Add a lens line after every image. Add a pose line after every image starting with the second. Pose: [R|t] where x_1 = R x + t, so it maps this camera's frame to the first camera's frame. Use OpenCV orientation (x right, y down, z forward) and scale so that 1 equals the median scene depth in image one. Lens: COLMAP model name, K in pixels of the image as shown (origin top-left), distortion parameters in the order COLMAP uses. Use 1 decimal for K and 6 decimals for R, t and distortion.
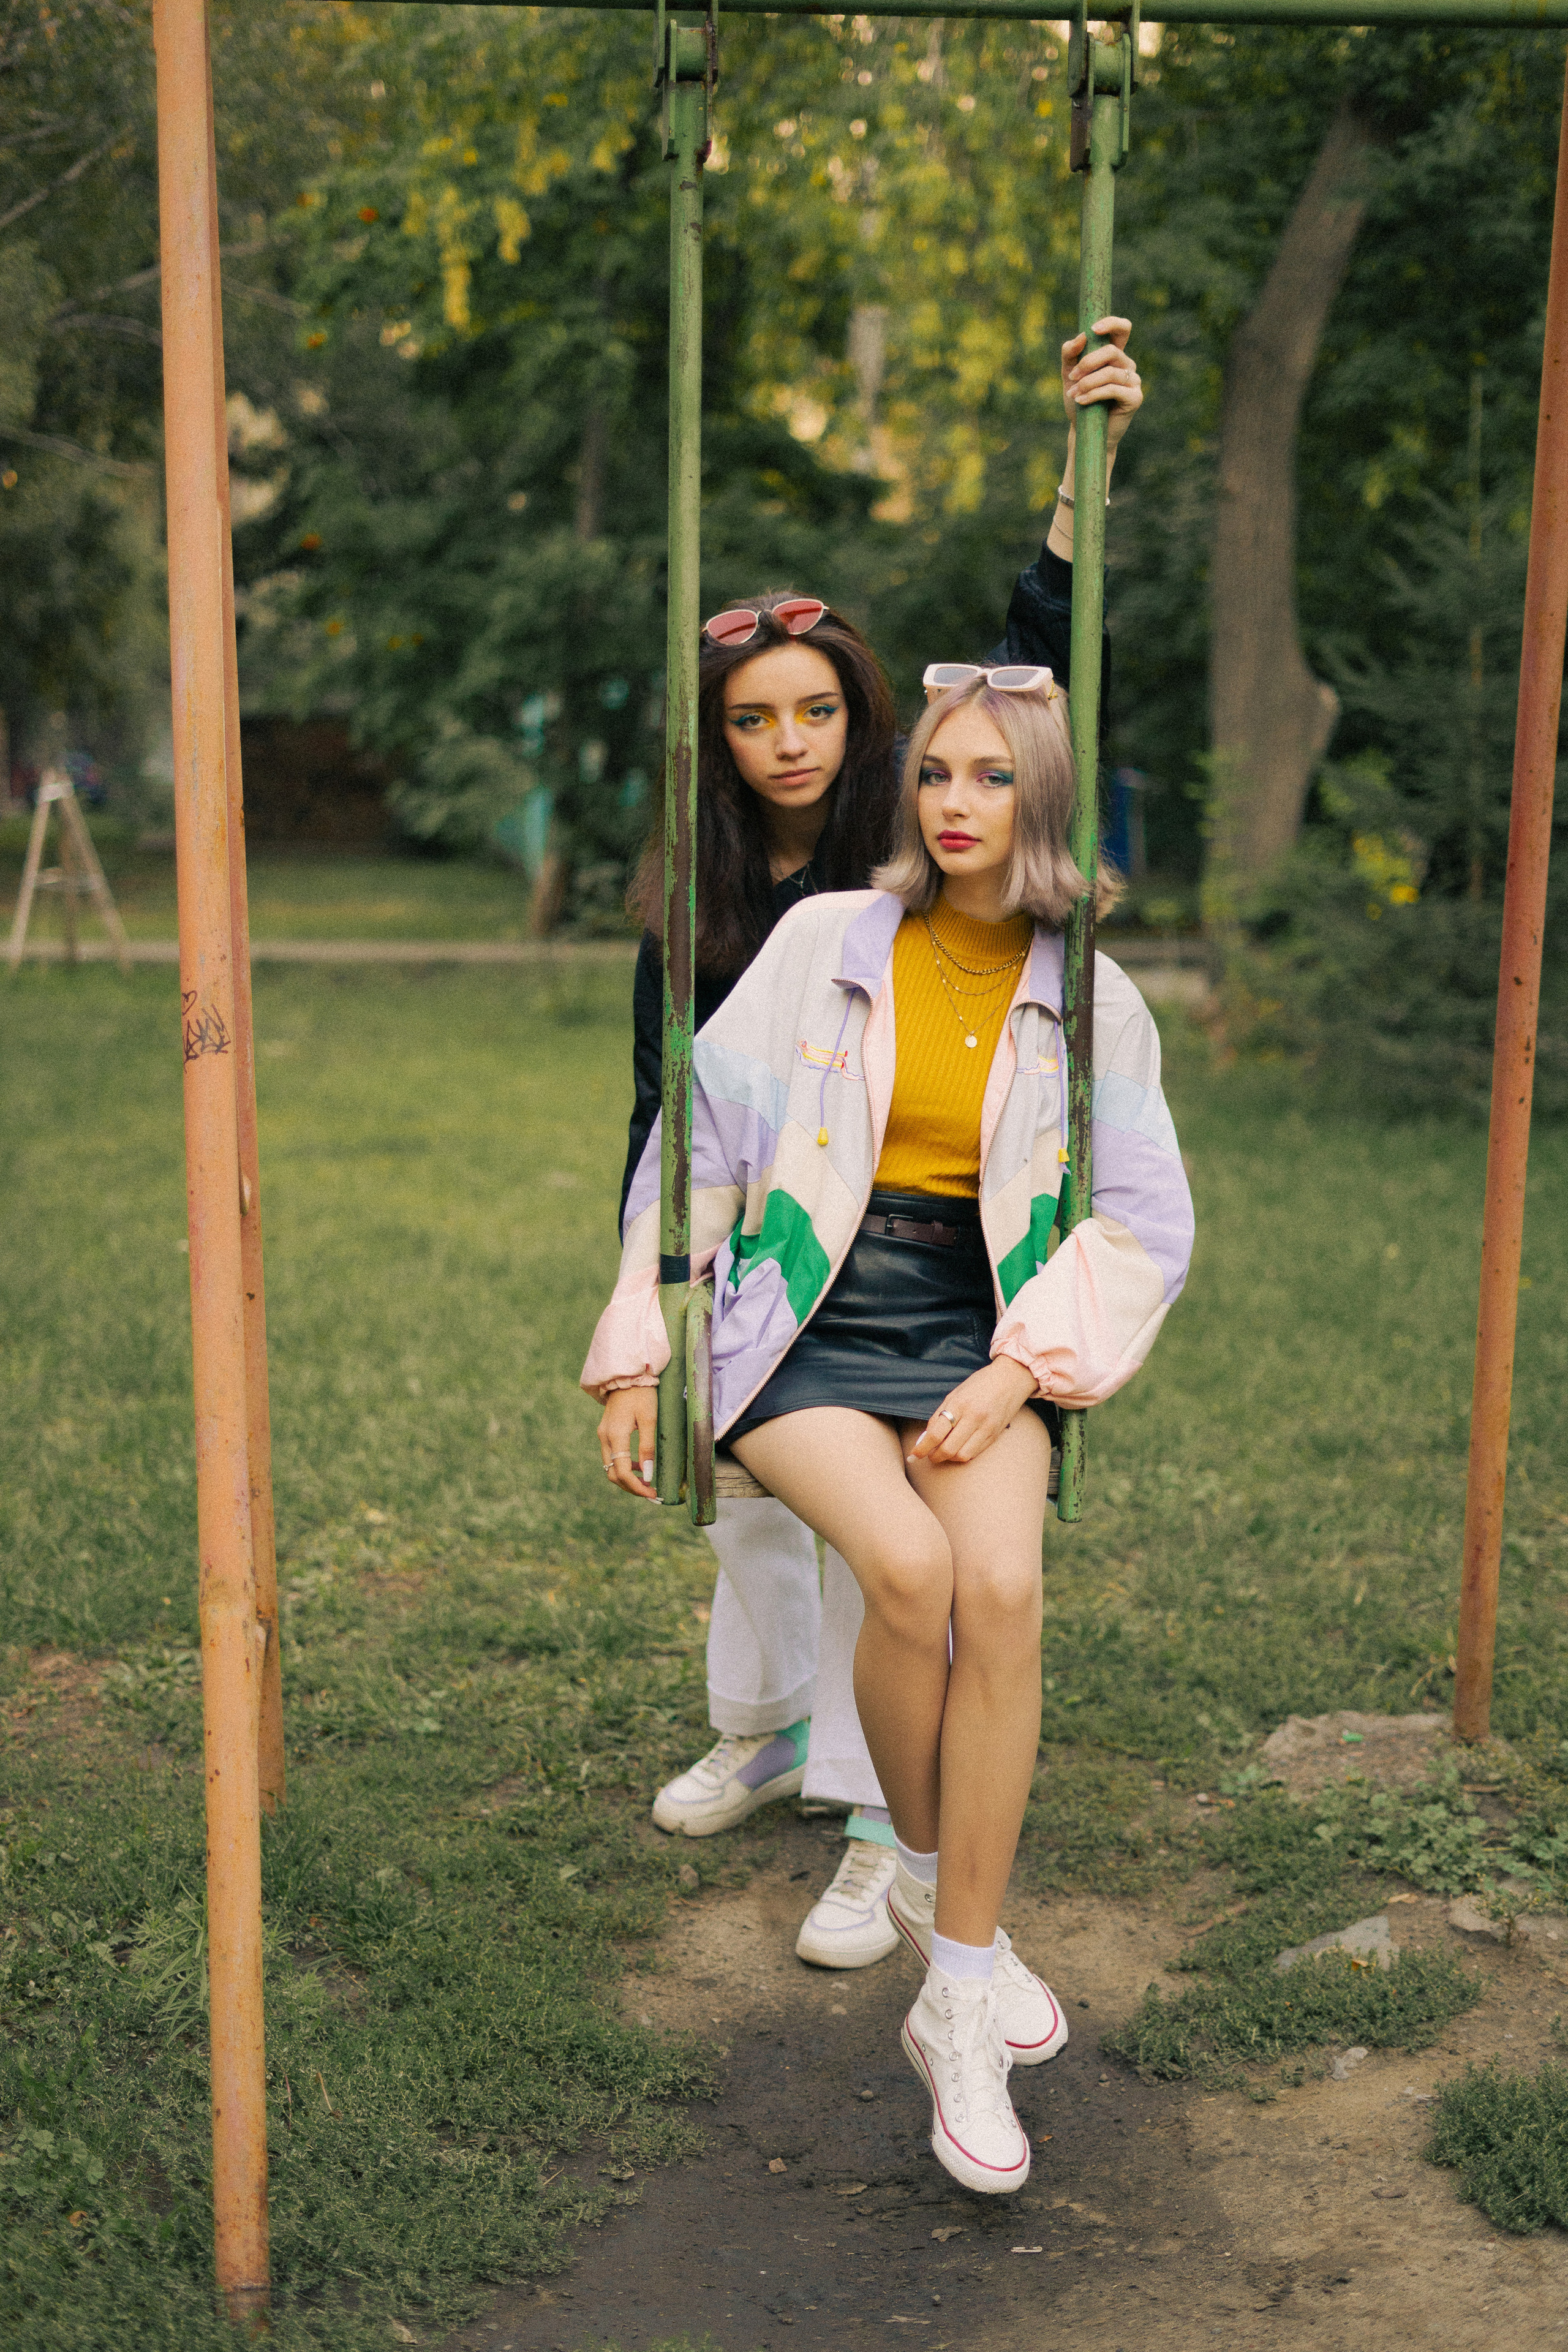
lens RADIAL K [[3236.6, 0, 739.2], [0, 3236.6, 1205.1], [0, 0, 1]] dist [-0.045318, 0.093745]
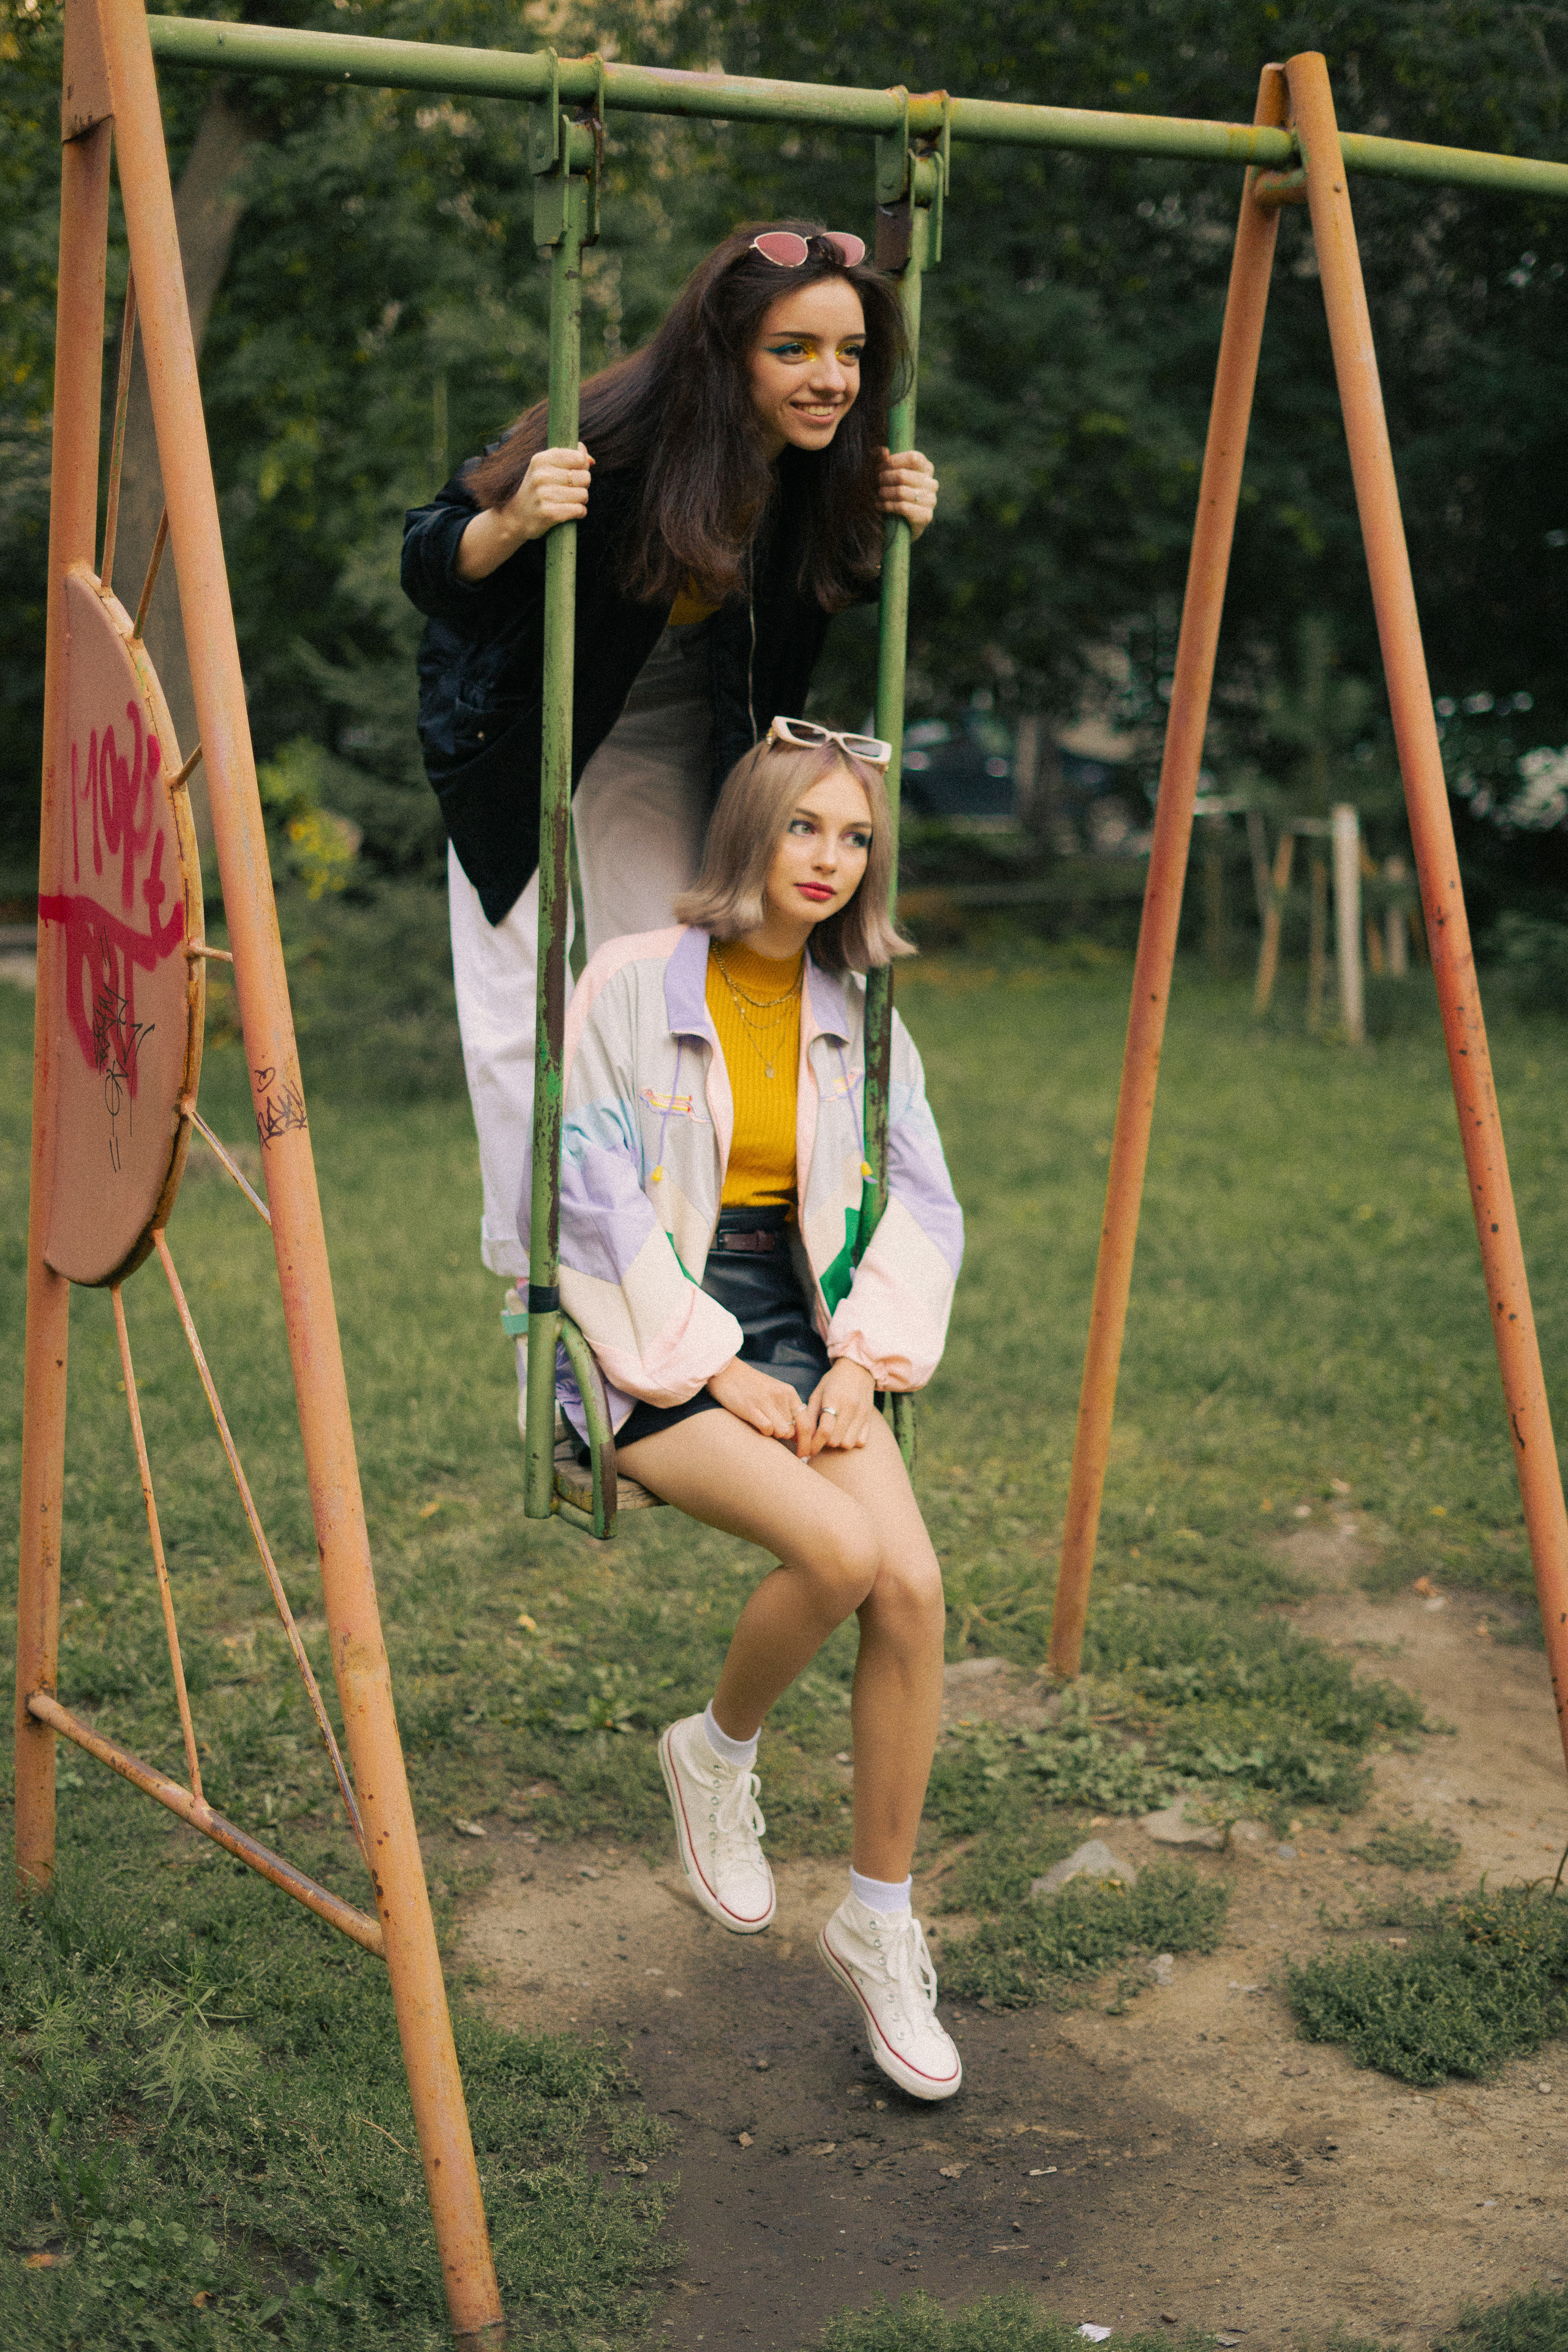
lens RADIAL K [[3236.6, 0, 739.2], [0, 3236.6, 1205.1], [0, 0, 1]] dist [-0.045318, 0.093745]
pose [[0.926728, -0.057906, 0.371243, -0.343304], [0.054816, 0.998318, 0.018879, -0.028898], [-0.371712, 0.002854, 0.928344, 0.008827]]
